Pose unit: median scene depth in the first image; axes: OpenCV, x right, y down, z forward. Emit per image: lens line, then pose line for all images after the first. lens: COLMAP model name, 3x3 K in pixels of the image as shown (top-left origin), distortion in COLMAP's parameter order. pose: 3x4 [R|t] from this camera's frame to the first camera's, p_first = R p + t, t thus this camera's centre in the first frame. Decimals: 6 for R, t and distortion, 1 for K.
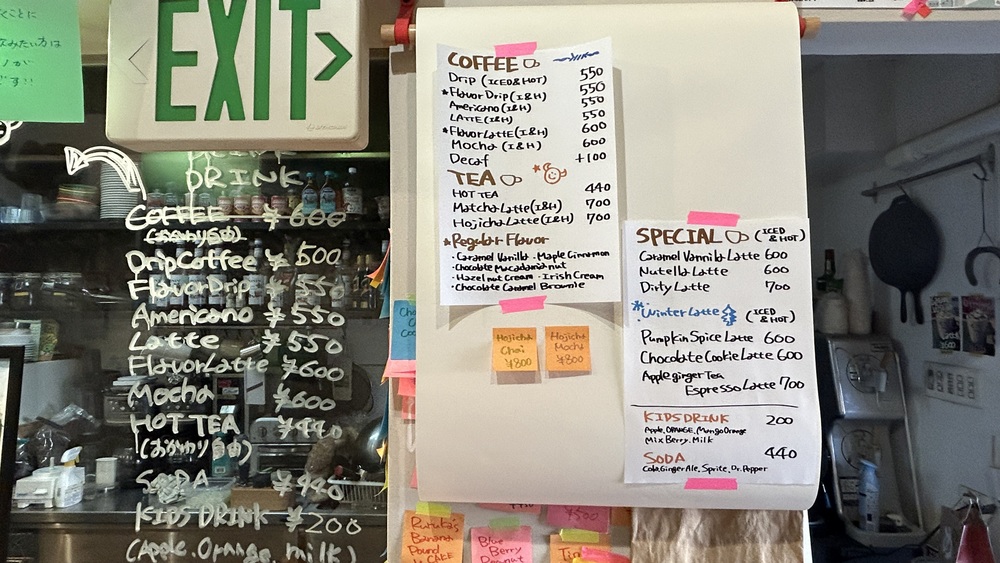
lens RADIAL K [[591.9, 0, 495.8], [0, 591.9, 272.6], [0, 0, 1]] dist [0.010629, -0.018725]
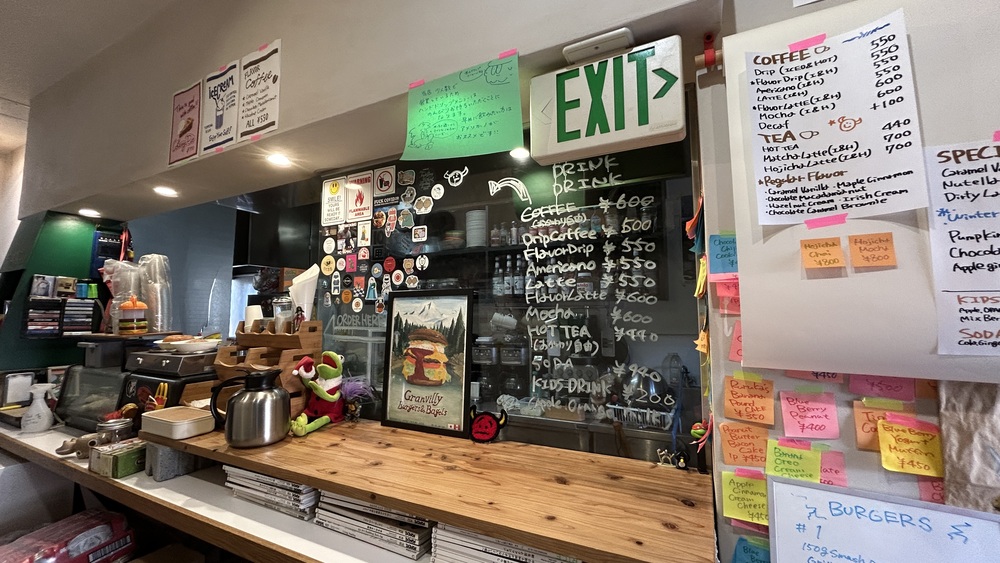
lens RADIAL K [[402.2, 0, 501.2], [0, 402.2, 280.0], [0, 0, 1]] dist [-0.000304, 0.000215]
pose [[0.901314, -0.035750, -0.431688, -0.224900], [0.022588, 0.999112, -0.035580, 0.196580], [0.432576, 0.022318, 0.901321, -0.151357]]
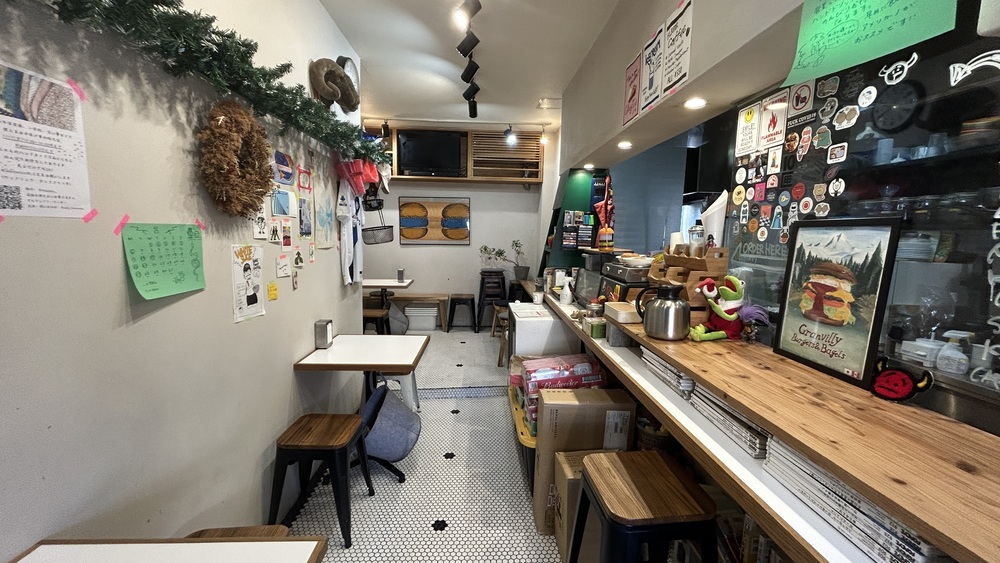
lens RADIAL K [[402.2, 0, 501.2], [0, 402.2, 280.0], [0, 0, 1]] dist [-0.000304, 0.000215]
pose [[0.077288, 0.124778, -0.989170, 0.201232], [0.031745, 0.991327, 0.127530, 0.162066], [0.996503, -0.041258, 0.072656, -0.122523]]
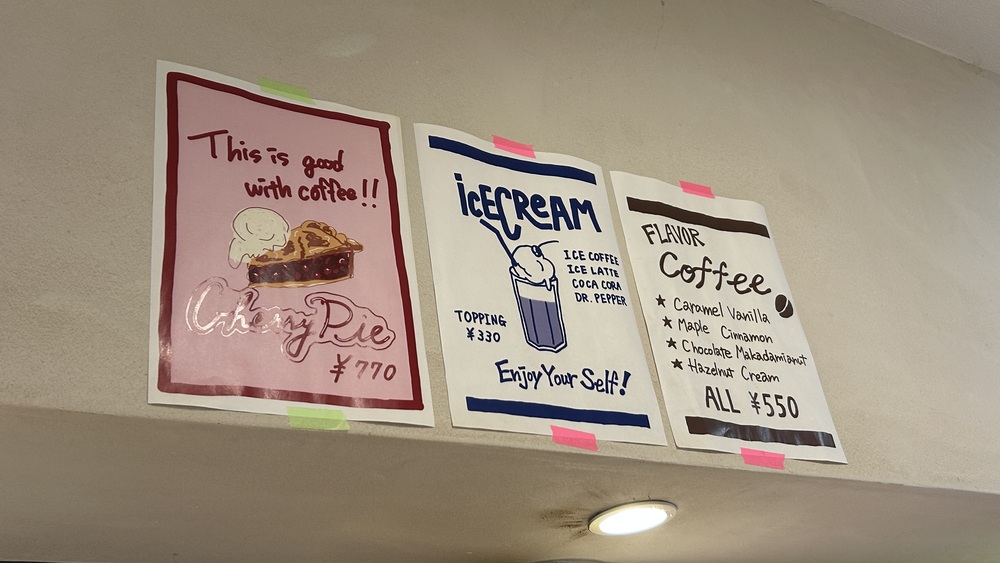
lens RADIAL K [[1092.8, 0, 500.0], [0, 1092.8, 281.5], [0, 0, 1]] dist [0.000424, -0.000033]
pose [[0.846053, 0.173736, 0.503994, -3.011291], [0.107455, 0.870423, -0.480435, -0.112403], [-0.522157, 0.460630, 0.717755, 0.086791]]
